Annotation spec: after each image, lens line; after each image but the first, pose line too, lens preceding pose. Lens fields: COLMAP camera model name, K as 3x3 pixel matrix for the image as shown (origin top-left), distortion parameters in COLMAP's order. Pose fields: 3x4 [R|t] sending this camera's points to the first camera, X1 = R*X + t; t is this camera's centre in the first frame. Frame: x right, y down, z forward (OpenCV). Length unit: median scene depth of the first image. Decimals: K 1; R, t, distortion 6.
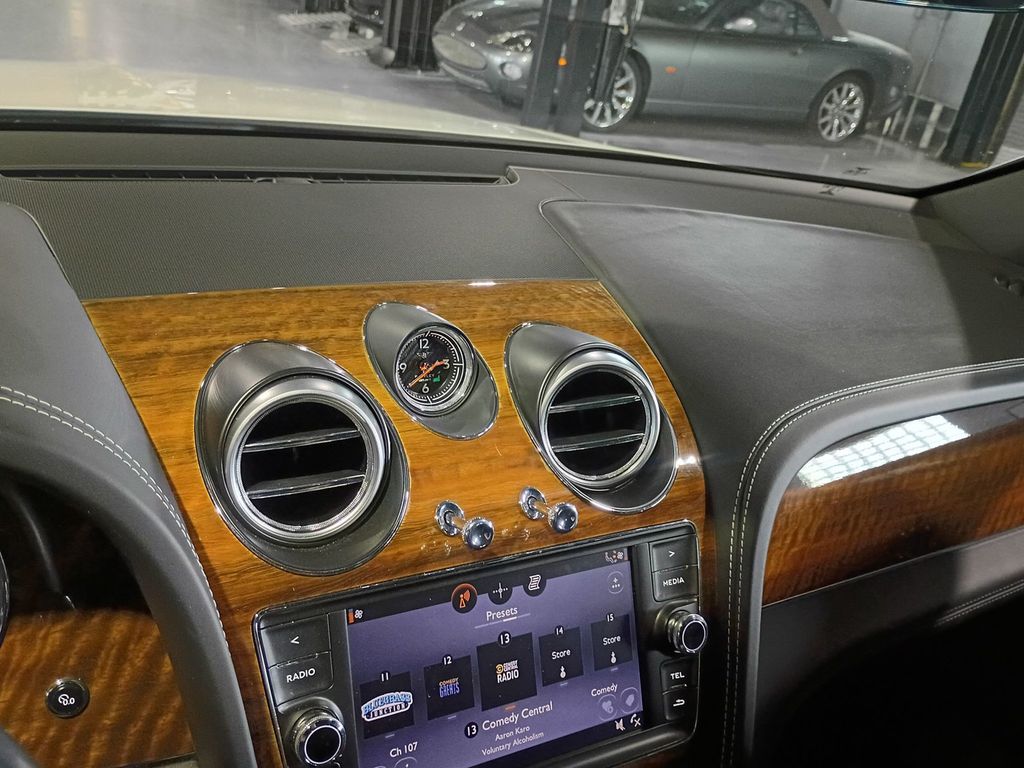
lens RADIAL K [[943.9, 0, 495.6], [0, 943.9, 374.4], [0, 0, 1]] dist [0.025411, 0.000000]
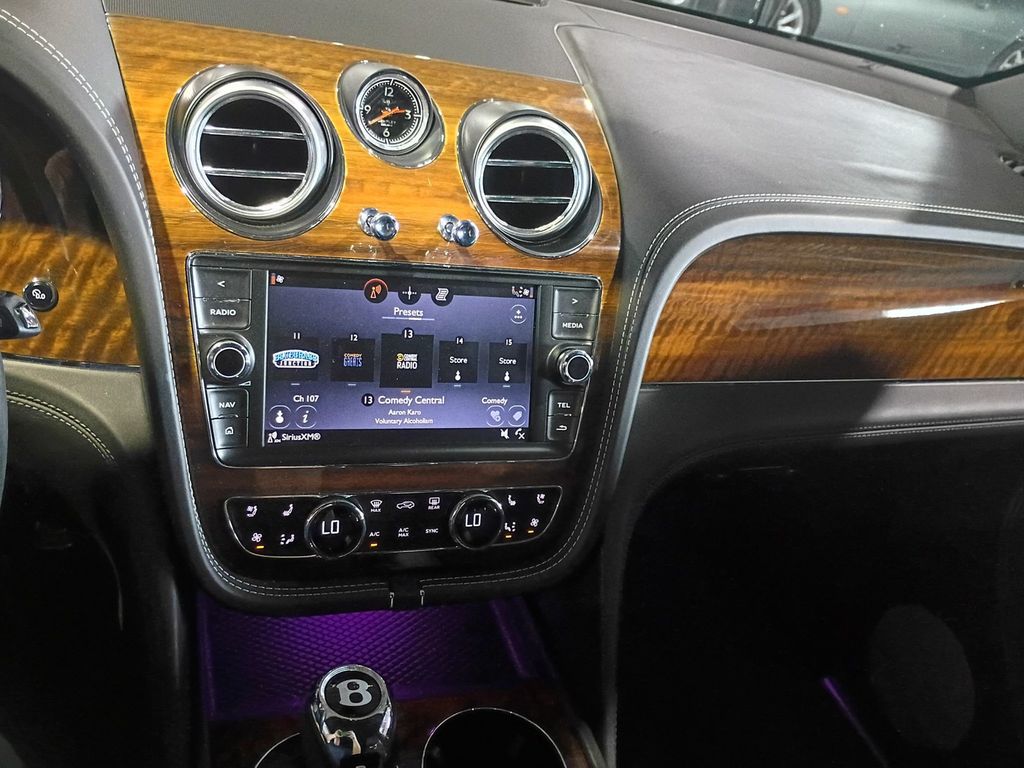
lens RADIAL K [[943.9, 0, 514.6], [0, 943.9, 379.4], [0, 0, 1]] dist [0.025411, 0.000000]
pose [[0.983320, 0.144593, -0.110340, 0.206201], [-0.136462, 0.987567, 0.078030, 0.165537], [0.120250, -0.061671, 0.990826, -0.119925]]
